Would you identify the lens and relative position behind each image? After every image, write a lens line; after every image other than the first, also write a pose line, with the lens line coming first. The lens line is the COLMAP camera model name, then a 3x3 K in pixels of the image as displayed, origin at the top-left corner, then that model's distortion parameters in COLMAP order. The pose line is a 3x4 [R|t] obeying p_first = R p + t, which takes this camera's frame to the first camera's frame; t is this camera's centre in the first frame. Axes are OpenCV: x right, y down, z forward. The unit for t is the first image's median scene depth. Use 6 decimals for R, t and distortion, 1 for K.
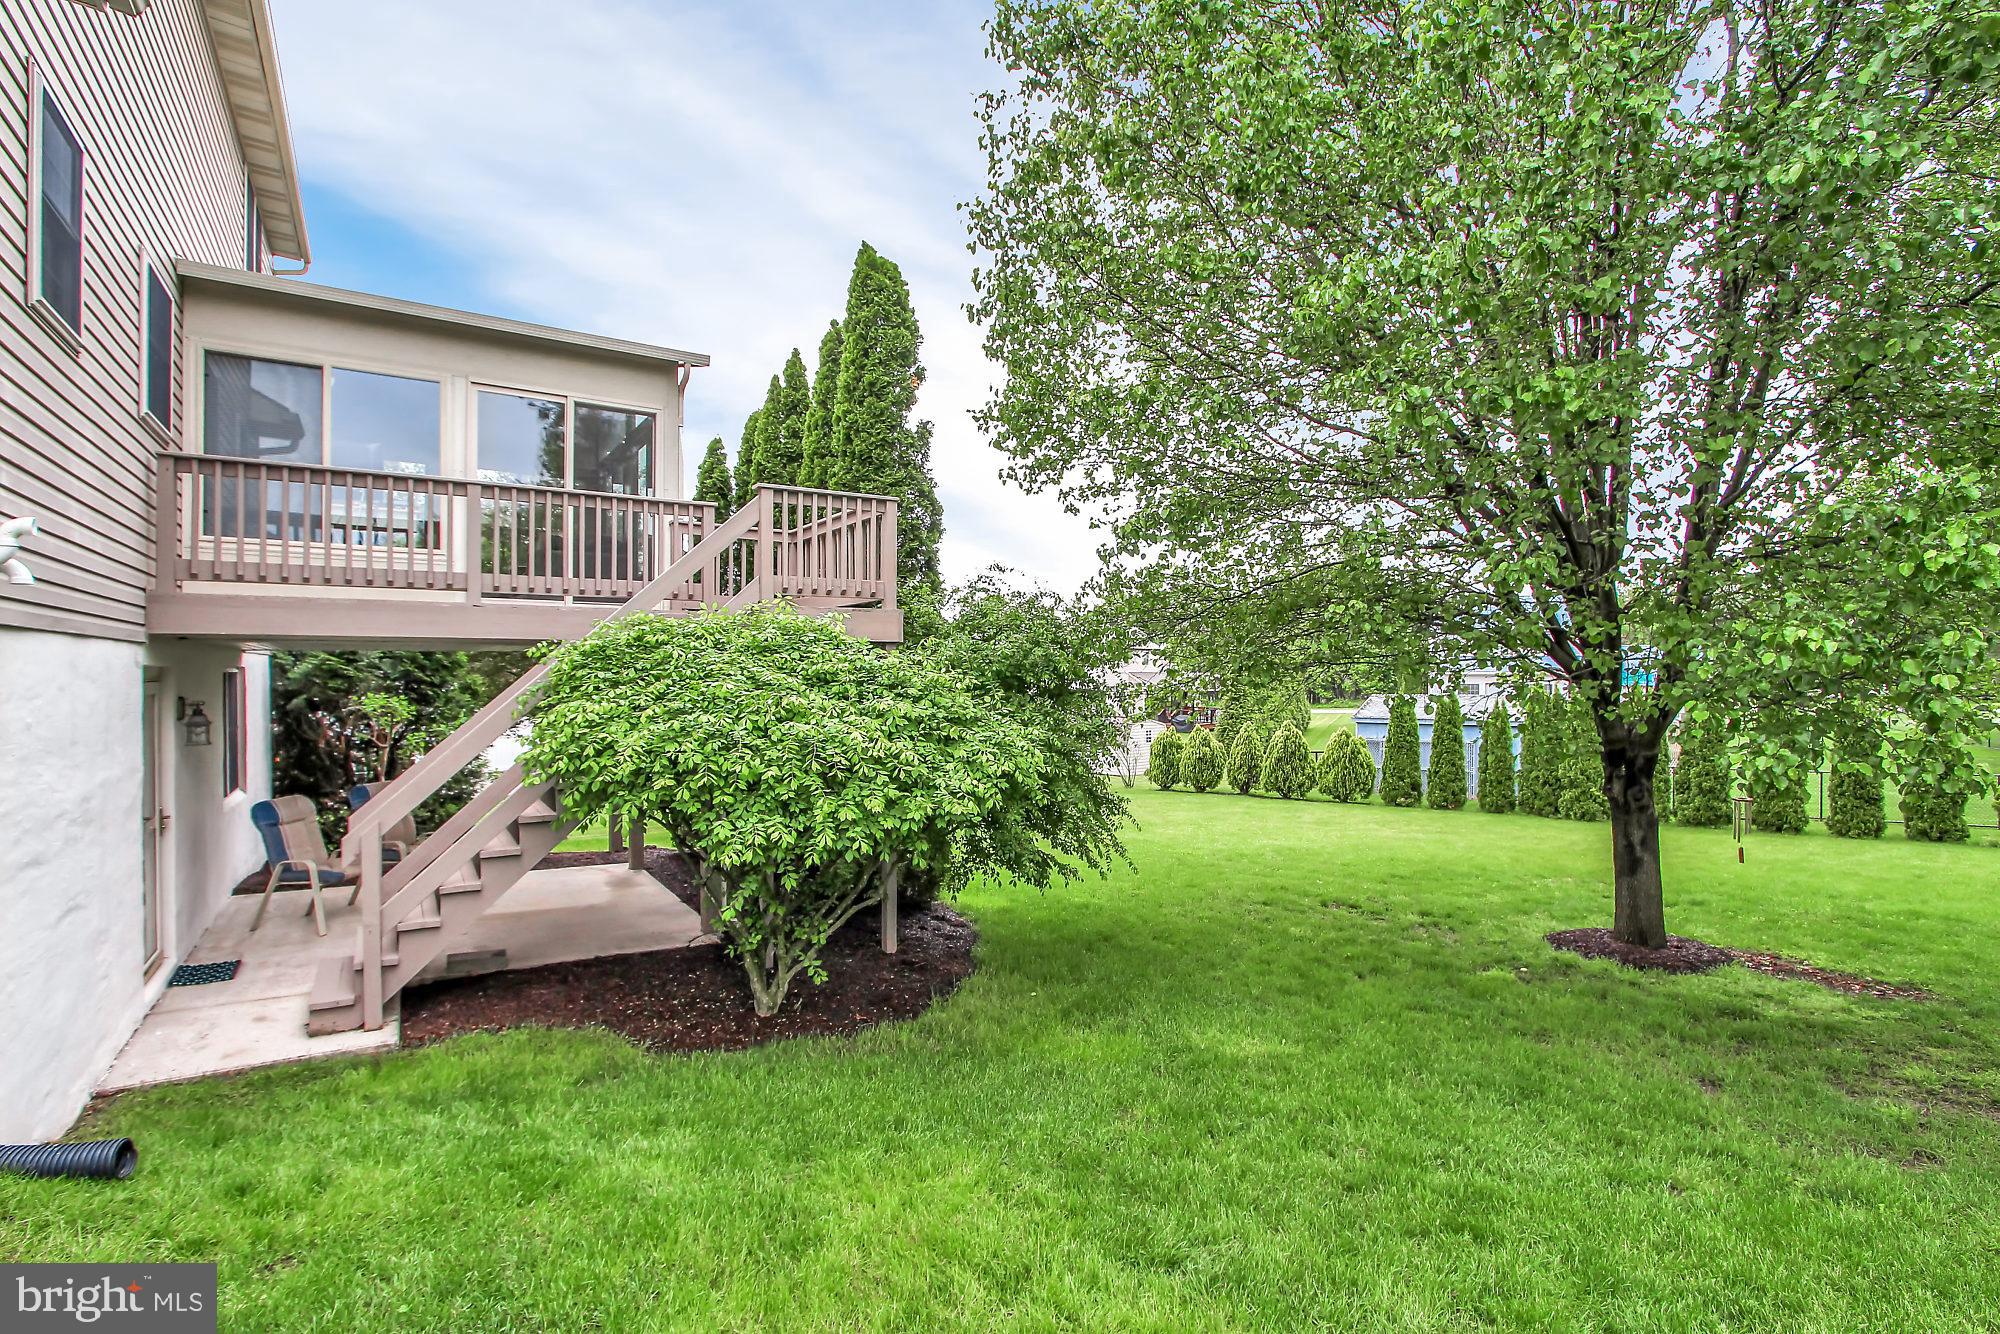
lens RADIAL K [[930.6, 0, 994.2], [0, 930.6, 668.2], [0, 0, 1]] dist [-0.004438, -0.002016]
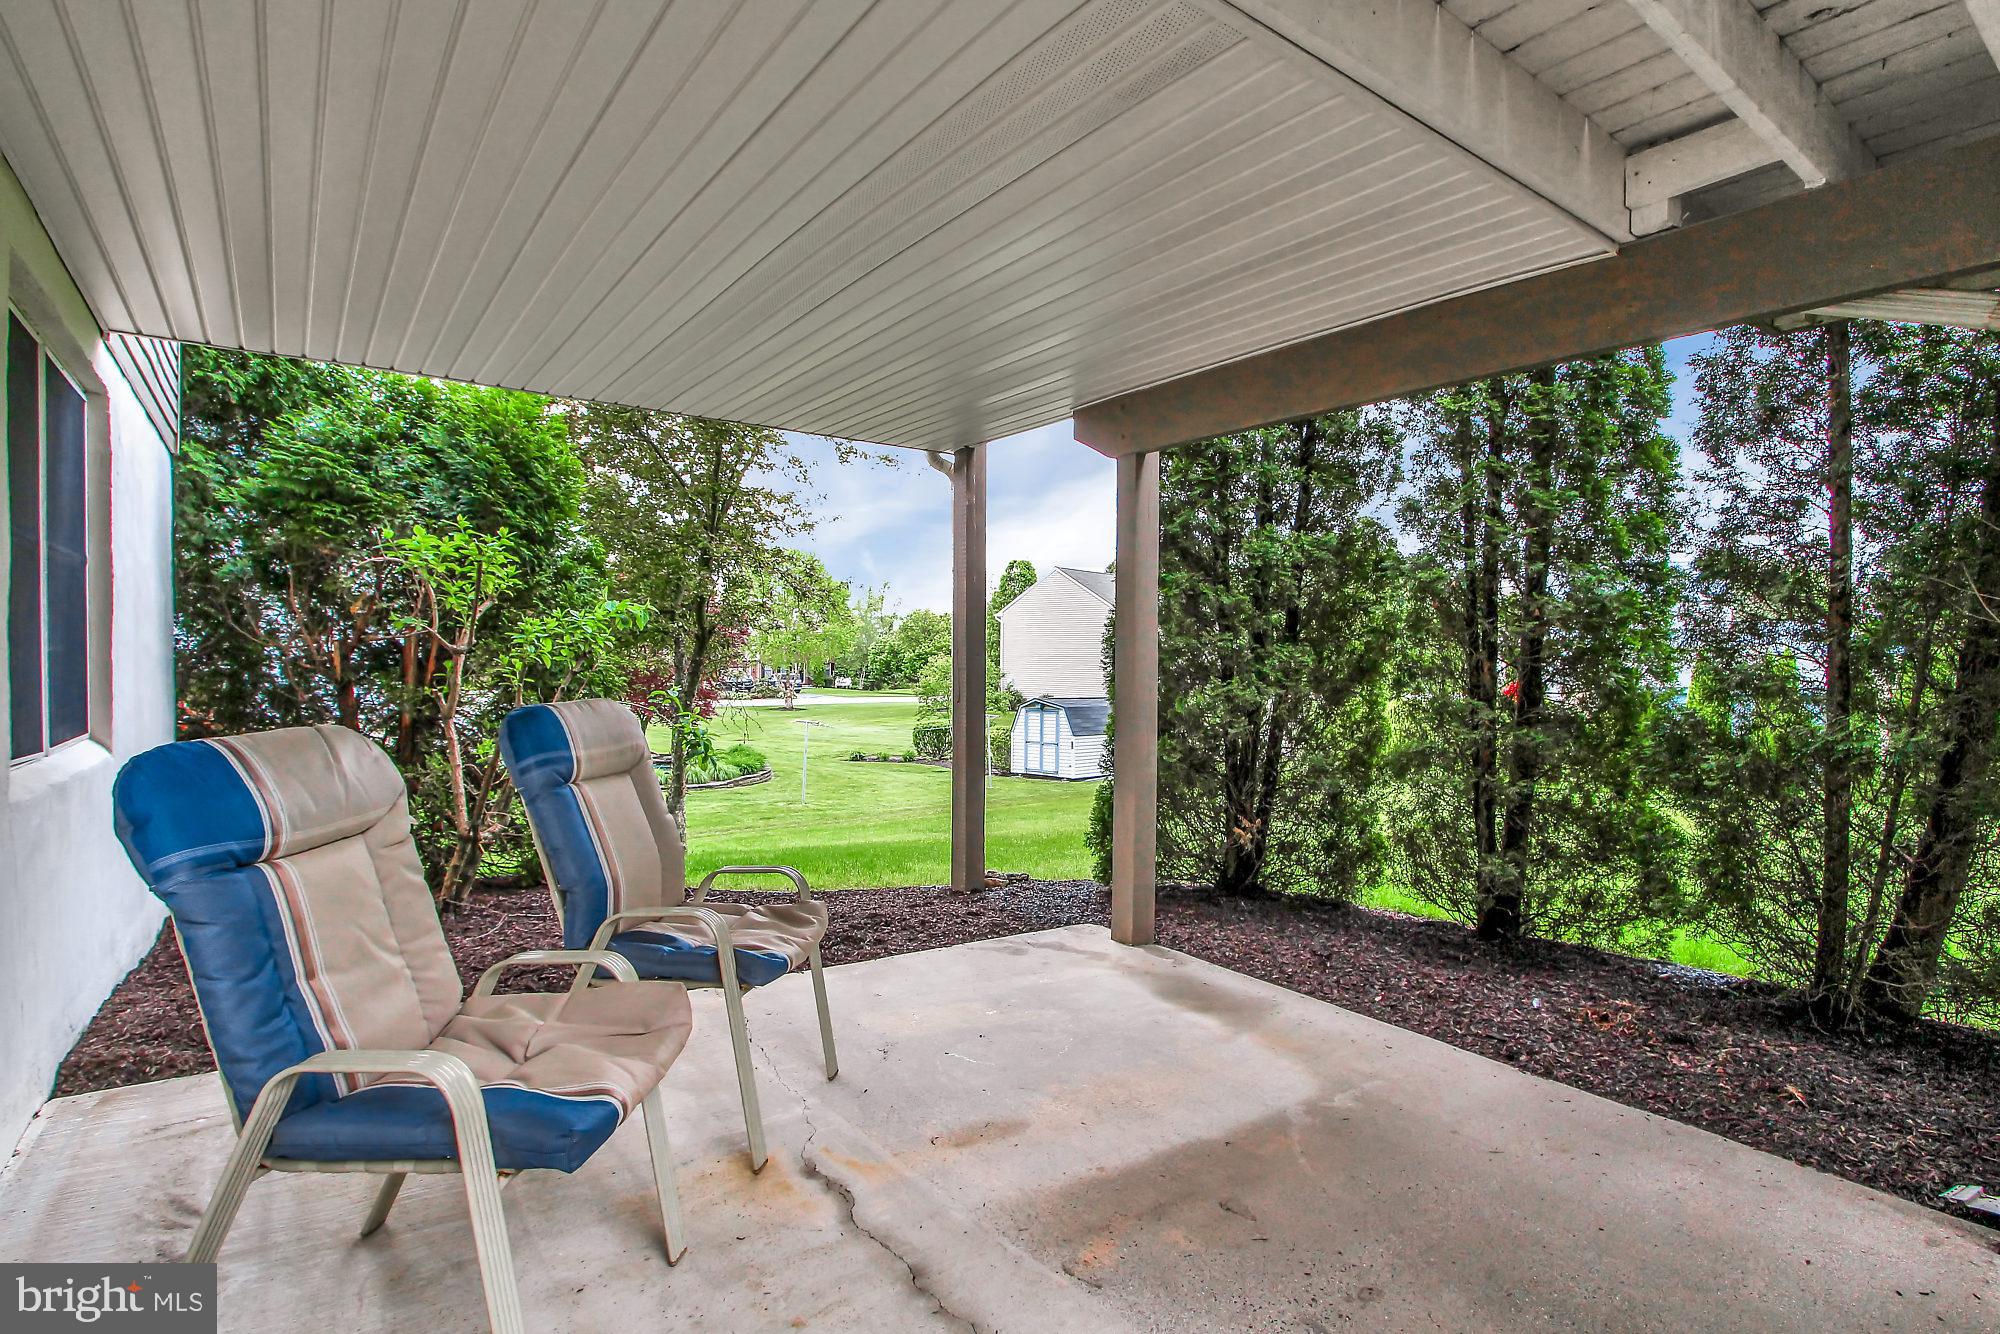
lens RADIAL K [[930.6, 0, 1005.4], [0, 930.6, 663.3], [0, 0, 1]] dist [-0.004438, -0.002016]
pose [[0.996838, 0.002416, 0.079419, -0.546358], [-0.003183, 0.999950, 0.009532, 0.108389], [-0.079392, -0.009754, 0.996796, 0.686620]]
